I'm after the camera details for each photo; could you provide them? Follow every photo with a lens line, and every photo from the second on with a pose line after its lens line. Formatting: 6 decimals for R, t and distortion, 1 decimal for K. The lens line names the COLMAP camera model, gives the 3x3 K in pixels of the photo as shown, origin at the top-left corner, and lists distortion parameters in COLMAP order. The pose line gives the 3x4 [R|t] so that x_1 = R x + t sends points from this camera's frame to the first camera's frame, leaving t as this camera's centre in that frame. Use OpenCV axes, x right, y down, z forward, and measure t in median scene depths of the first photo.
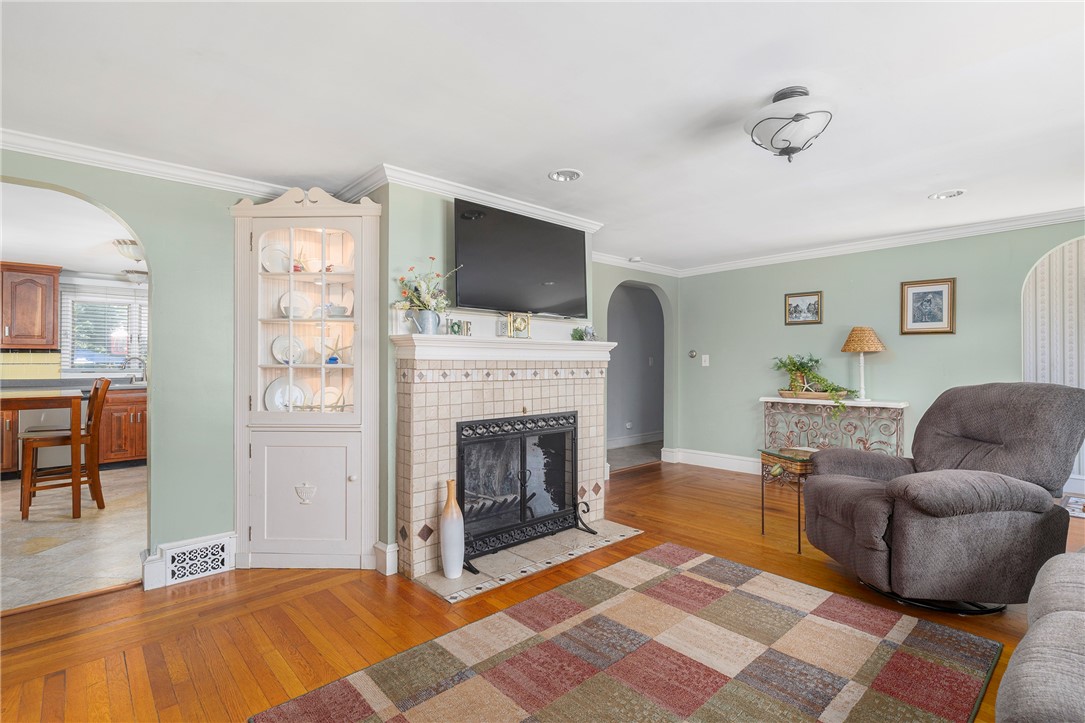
lens RADIAL K [[516.0, 0, 549.4], [0, 516.0, 360.6], [0, 0, 1]] dist [-0.001622, 0.000403]
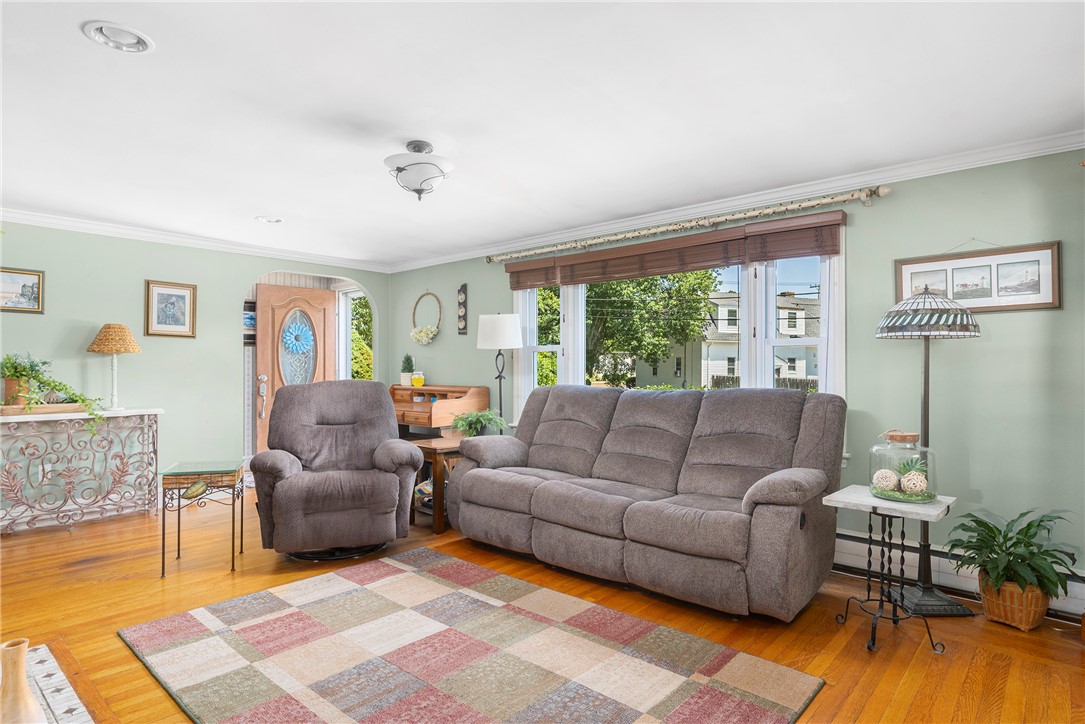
lens RADIAL K [[584.4, 0, 541.8], [0, 584.4, 362.8], [0, 0, 1]] dist [-0.011756, -0.003804]
pose [[-0.099019, 0.009466, 0.995040, -0.696519], [-0.004489, 0.999940, -0.009959, 0.009639], [-0.995075, -0.005453, -0.098971, 0.631468]]
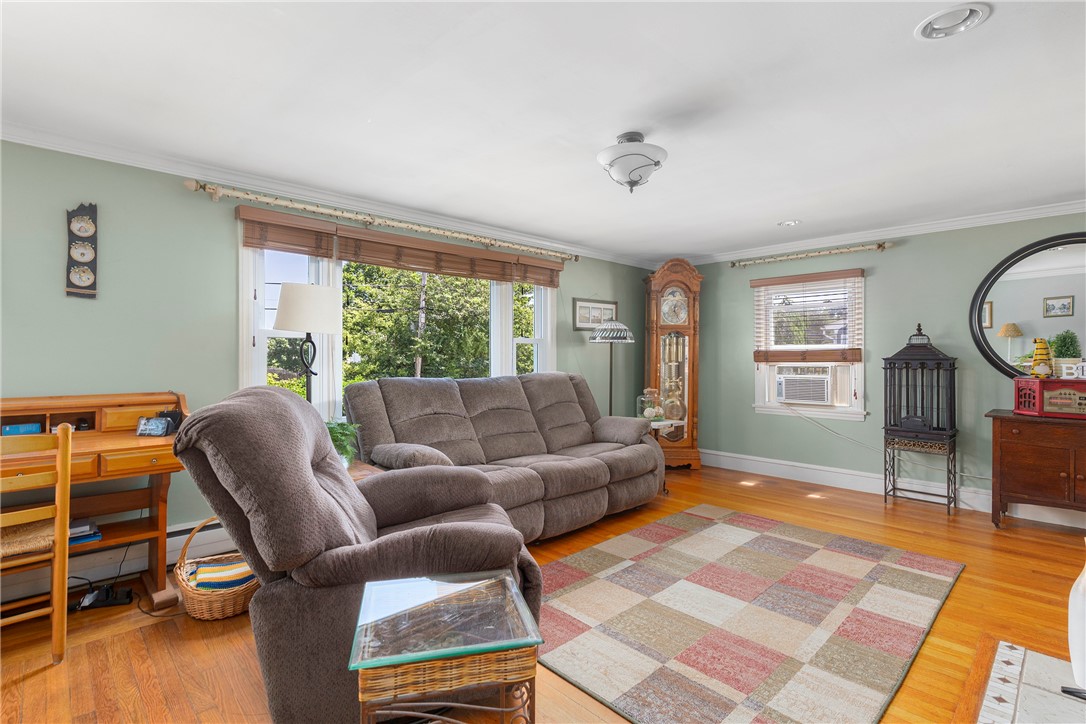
lens RADIAL K [[516.5, 0, 539.1], [0, 516.5, 354.9], [0, 0, 1]] dist [-0.001622, 0.000403]
pose [[-0.999978, -0.000851, -0.006543, 0.520827], [-0.000833, 0.999996, -0.002833, -0.000664], [0.006546, -0.002828, -0.999975, 1.659582]]
